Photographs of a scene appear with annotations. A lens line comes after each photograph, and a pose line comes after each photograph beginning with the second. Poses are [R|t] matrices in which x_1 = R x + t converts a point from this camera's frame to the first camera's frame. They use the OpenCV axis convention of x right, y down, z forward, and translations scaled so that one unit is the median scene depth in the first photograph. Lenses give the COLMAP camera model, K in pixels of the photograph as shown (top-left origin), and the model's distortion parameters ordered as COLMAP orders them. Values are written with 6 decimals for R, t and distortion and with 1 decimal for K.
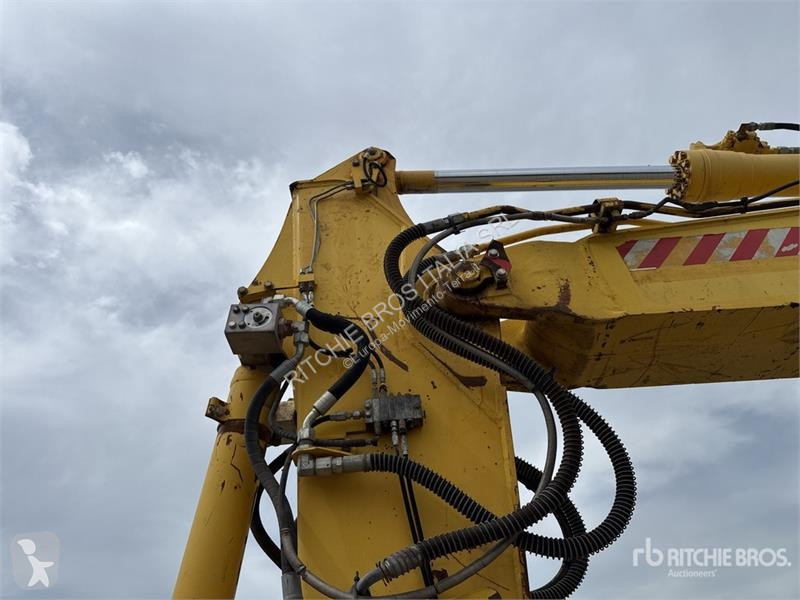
lens RADIAL K [[551.8, 0, 395.4], [0, 551.8, 299.4], [0, 0, 1]] dist [0.114479, -0.151020]
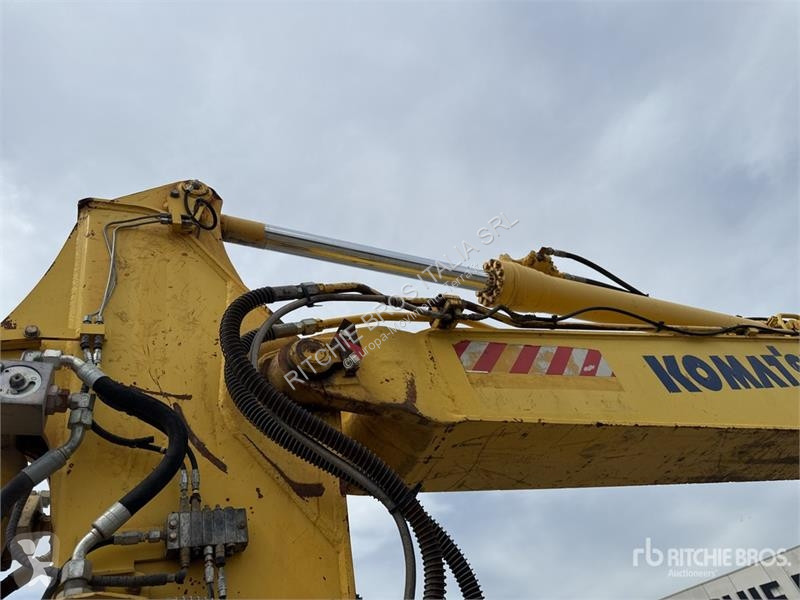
lens RADIAL K [[556.6, 0, 391.6], [0, 556.6, 302.0], [0, 0, 1]] dist [0.075257, -0.138458]
pose [[0.897139, 0.168630, 0.408296, -0.126216], [-0.127267, 0.983749, -0.126657, -0.032936], [-0.423019, 0.061666, 0.904020, 0.171686]]
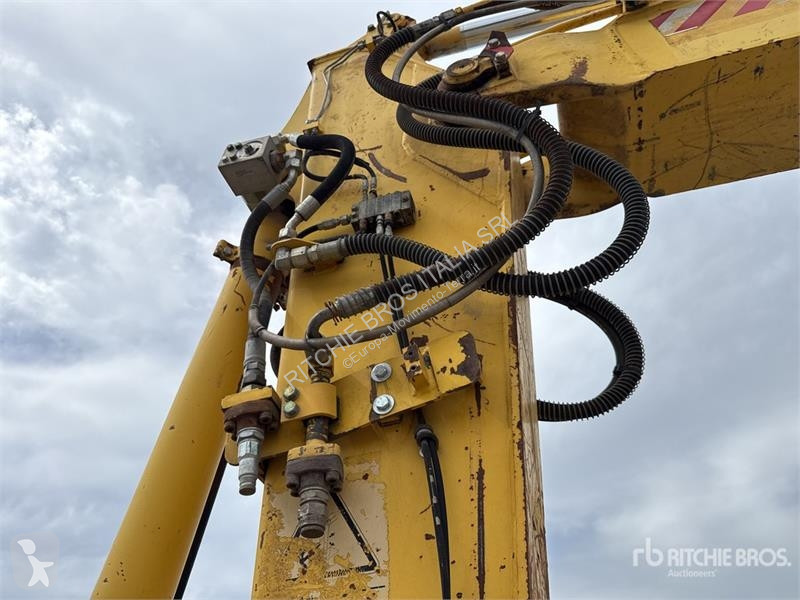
lens RADIAL K [[571.7, 0, 400.0], [0, 571.7, 300.0], [0, 0, 1]] dist [0.005876, -0.004399]
pose [[0.962020, -0.122528, -0.243937, 0.210408], [0.117882, 0.992459, -0.033615, 0.340493], [0.246216, 0.003583, 0.969208, 0.081583]]
